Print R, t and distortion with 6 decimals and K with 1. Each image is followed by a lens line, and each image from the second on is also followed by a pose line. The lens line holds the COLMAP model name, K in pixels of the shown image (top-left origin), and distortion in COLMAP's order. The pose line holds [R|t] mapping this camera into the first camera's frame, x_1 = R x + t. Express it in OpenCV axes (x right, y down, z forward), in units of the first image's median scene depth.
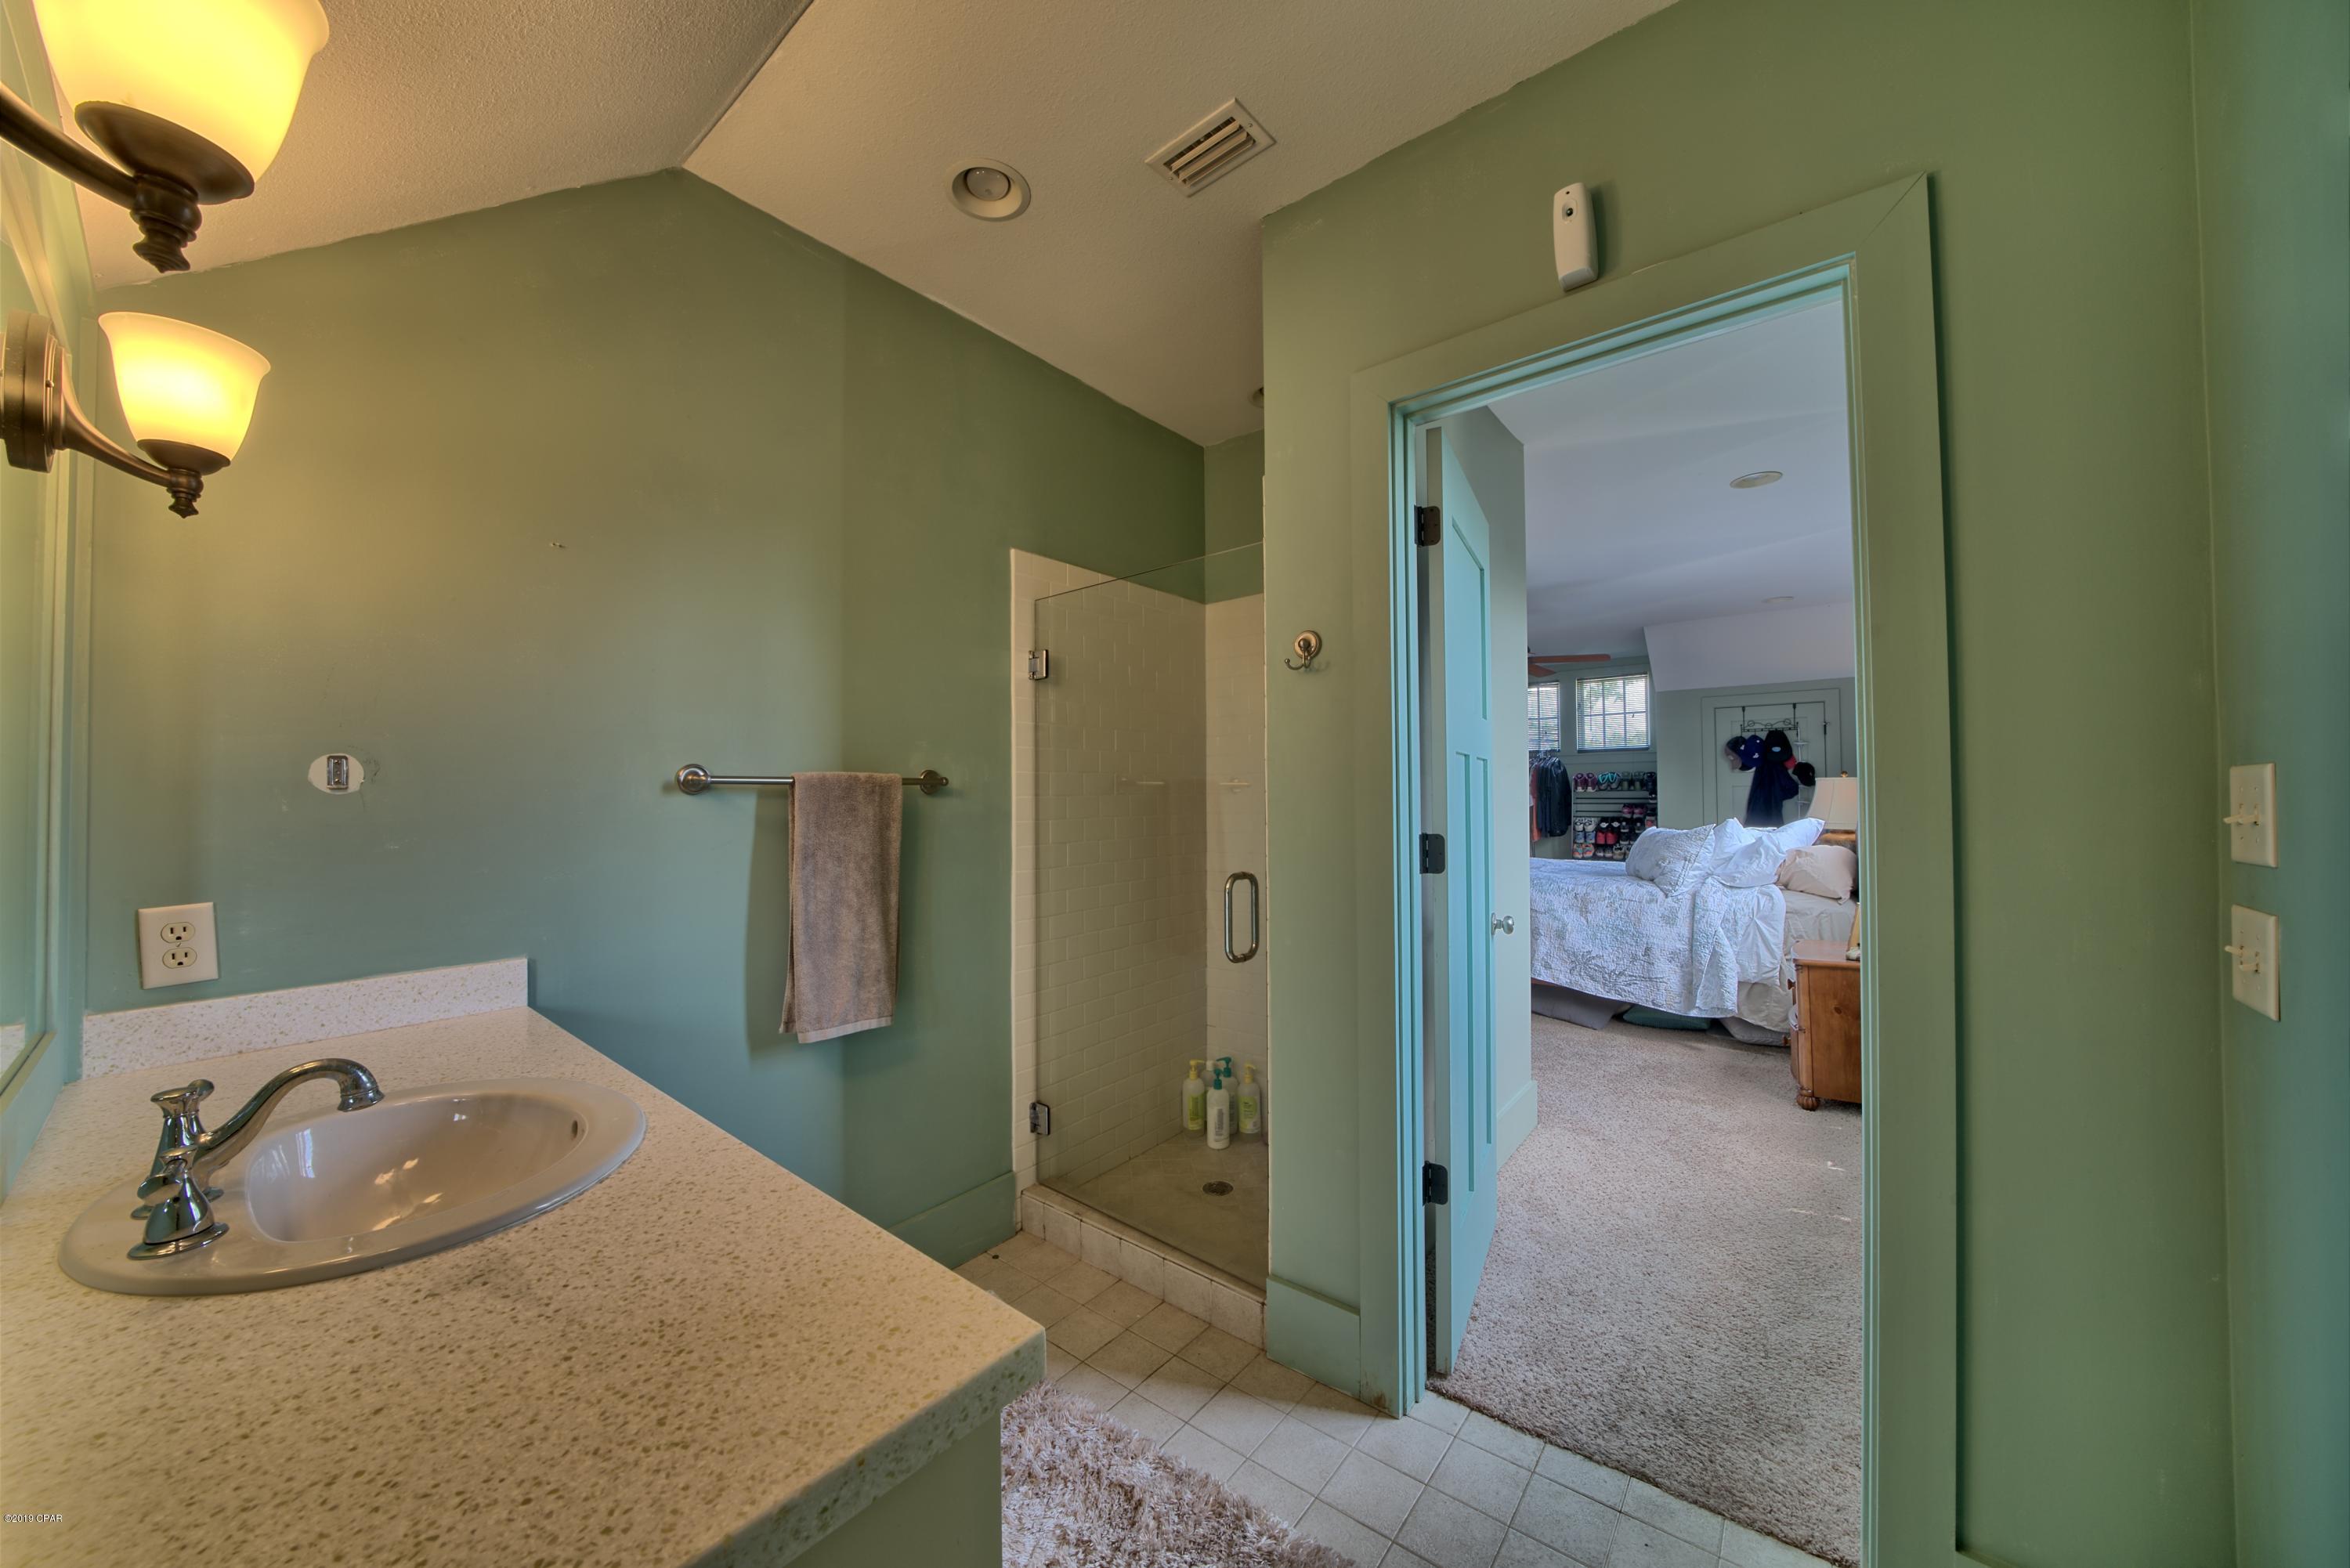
lens RADIAL K [[798.6, 0, 1175.0], [0, 798.6, 784.0], [0, 0, 1]] dist [-0.014575, 0.000021]
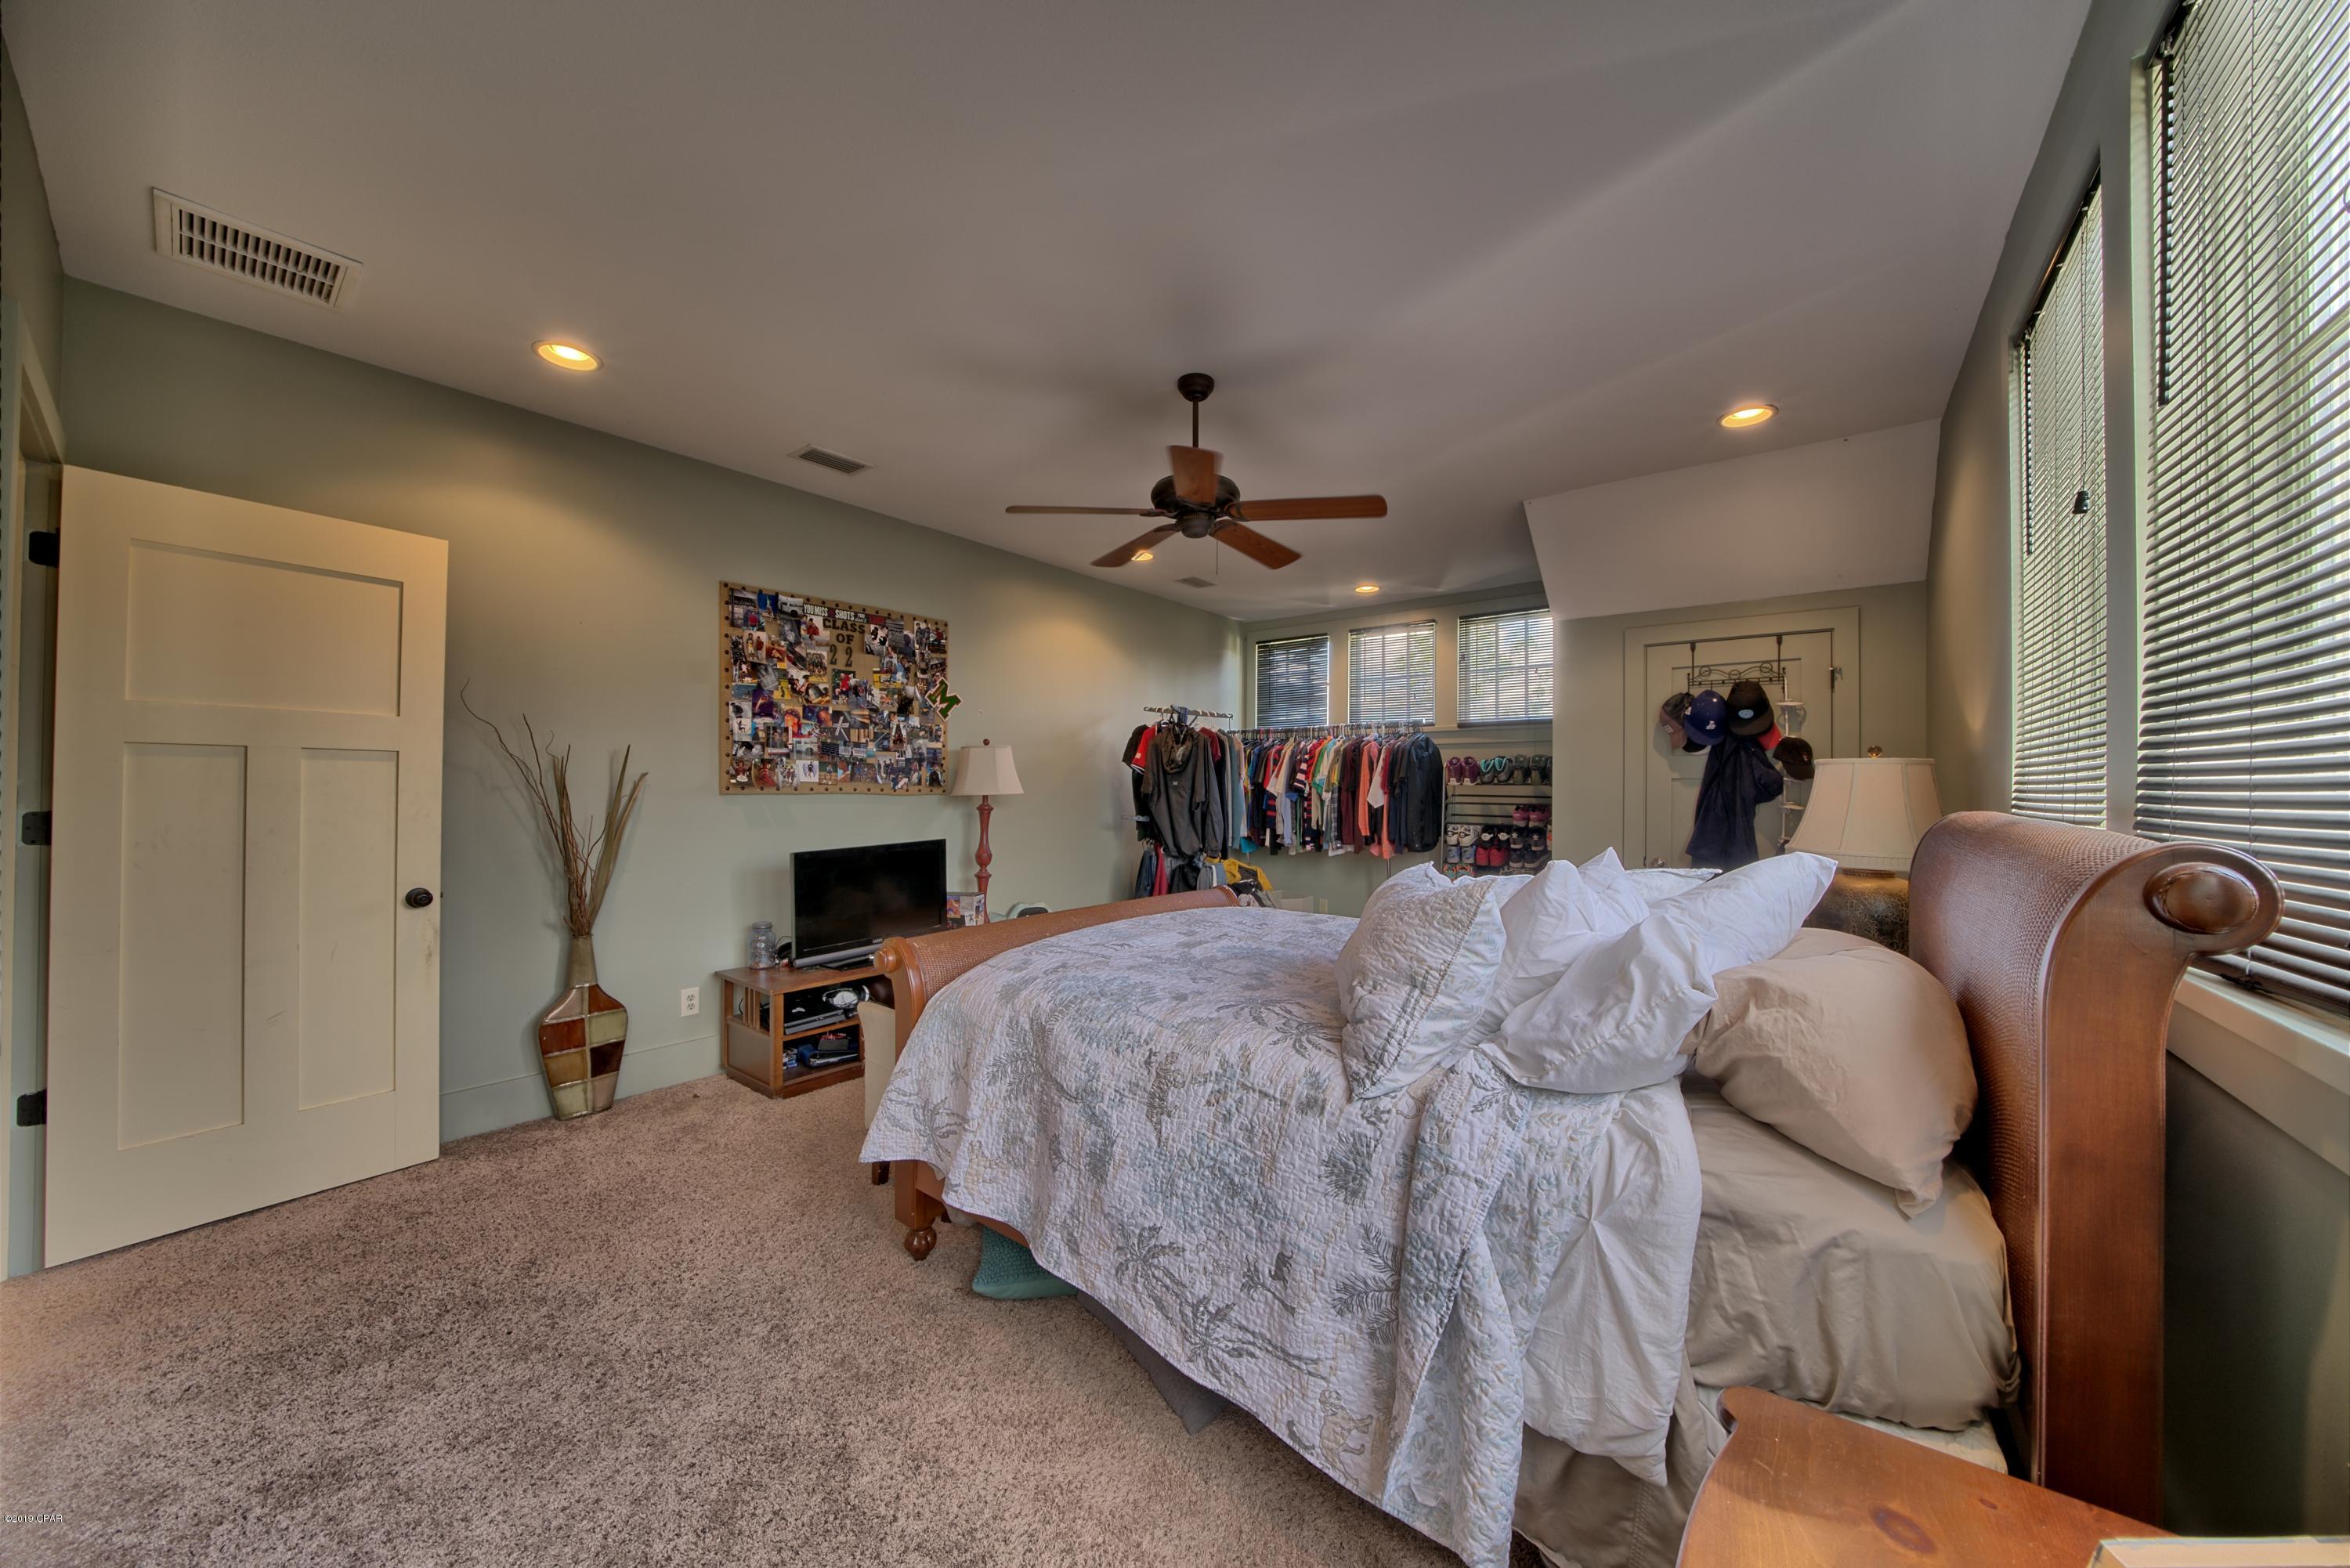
lens RADIAL K [[798.6, 0, 1175.0], [0, 798.6, 784.0], [0, 0, 1]] dist [-0.014575, 0.000021]
pose [[0.999819, 0.018379, 0.004895, 0.503688], [-0.018431, 0.999771, 0.010835, 0.010605], [-0.004695, -0.010923, 0.999929, 0.626396]]
